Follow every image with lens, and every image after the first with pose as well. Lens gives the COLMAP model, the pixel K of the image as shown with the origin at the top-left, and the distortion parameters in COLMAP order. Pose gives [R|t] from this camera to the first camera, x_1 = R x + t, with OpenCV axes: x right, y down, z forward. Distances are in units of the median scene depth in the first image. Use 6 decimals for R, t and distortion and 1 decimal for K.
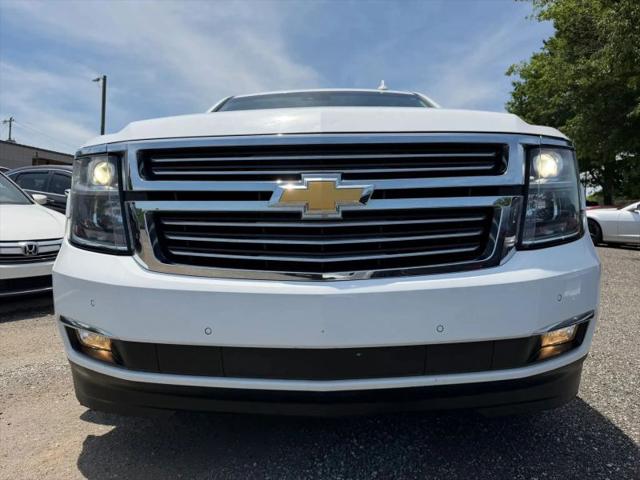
lens RADIAL K [[456.1, 0, 314.7], [0, 456.1, 245.6], [0, 0, 1]] dist [-0.004941, -0.001459]
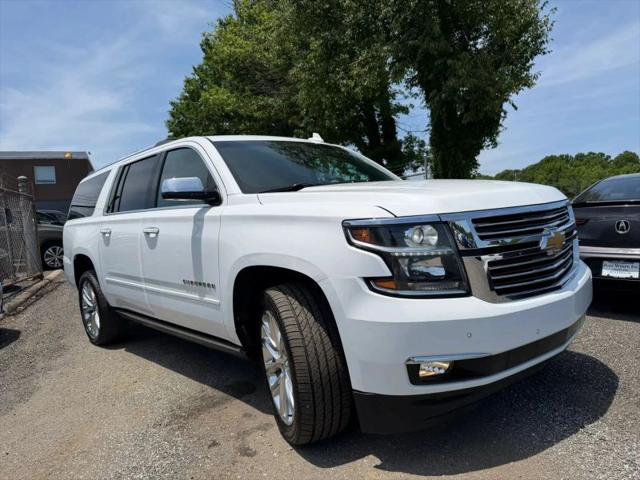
lens RADIAL K [[471.8, 0, 318.7], [0, 471.8, 243.0], [0, 0, 1]] dist [-0.000075, -0.004631]
pose [[0.710351, -0.095075, 0.697397, -1.356246], [0.119477, 0.992743, 0.013643, -0.165400], [-0.693633, 0.073632, 0.716555, 0.218353]]
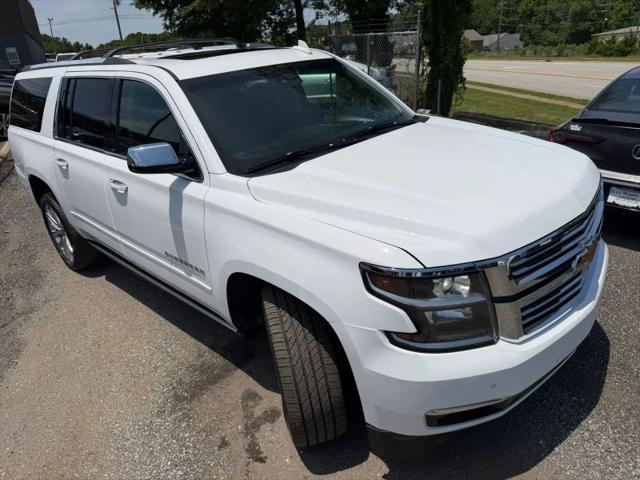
lens RADIAL K [[472.7, 0, 321.9], [0, 472.7, 247.5], [0, 0, 1]] dist [-0.001629, -0.006603]
pose [[0.661699, -0.359116, 0.658172, -1.187291], [0.126940, 0.918818, 0.373711, -0.602971], [-0.738945, -0.163736, 0.653567, 0.427594]]
